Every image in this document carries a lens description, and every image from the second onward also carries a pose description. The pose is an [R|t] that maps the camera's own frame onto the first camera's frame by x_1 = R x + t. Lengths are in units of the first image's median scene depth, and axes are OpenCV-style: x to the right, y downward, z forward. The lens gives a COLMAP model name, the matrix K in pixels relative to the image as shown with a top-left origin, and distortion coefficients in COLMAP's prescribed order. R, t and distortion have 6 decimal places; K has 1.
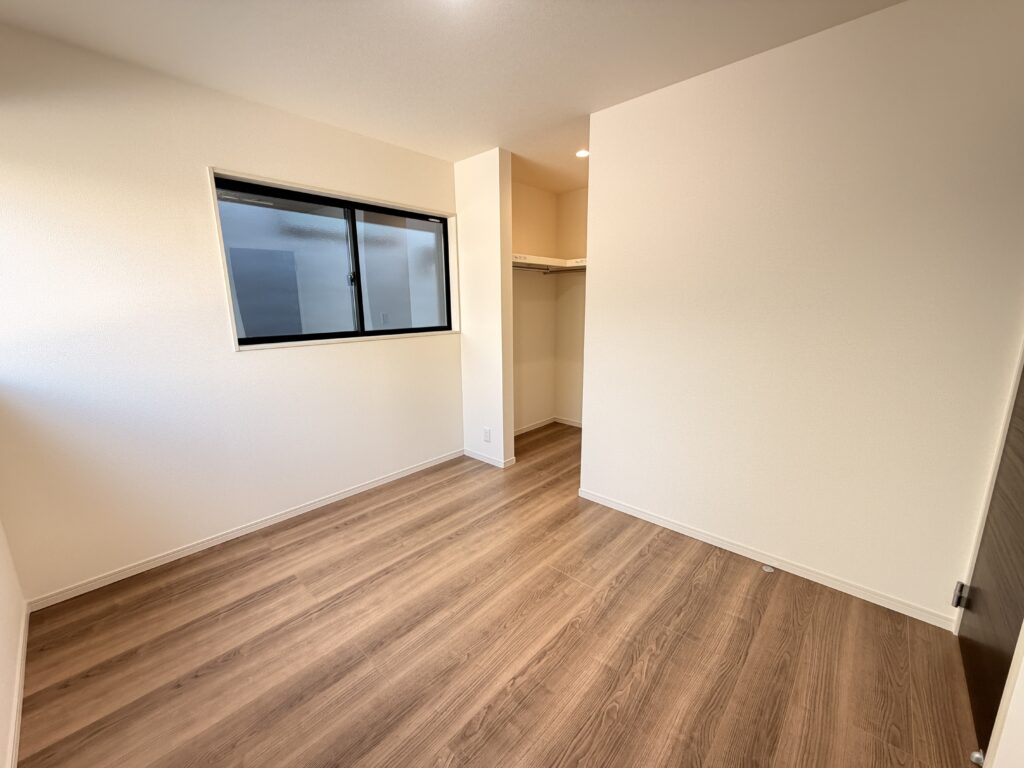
lens RADIAL K [[403.2, 0, 518.4], [0, 403.2, 354.7], [0, 0, 1]] dist [0.002916, -0.000924]
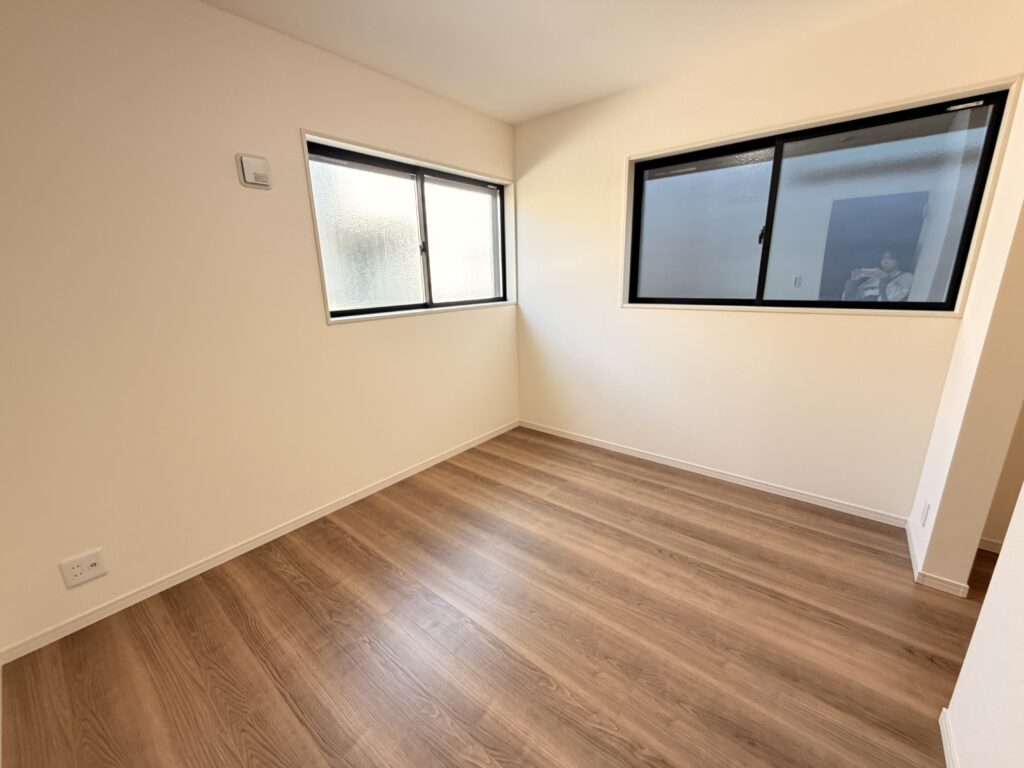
lens RADIAL K [[403.2, 0, 518.3], [0, 403.2, 379.4], [0, 0, 1]] dist [0.002916, -0.000924]
pose [[0.067032, 0.257780, -0.963876, 0.594221], [-0.104079, 0.962585, 0.250196, -0.088281], [0.992308, 0.083549, 0.091353, 0.641378]]
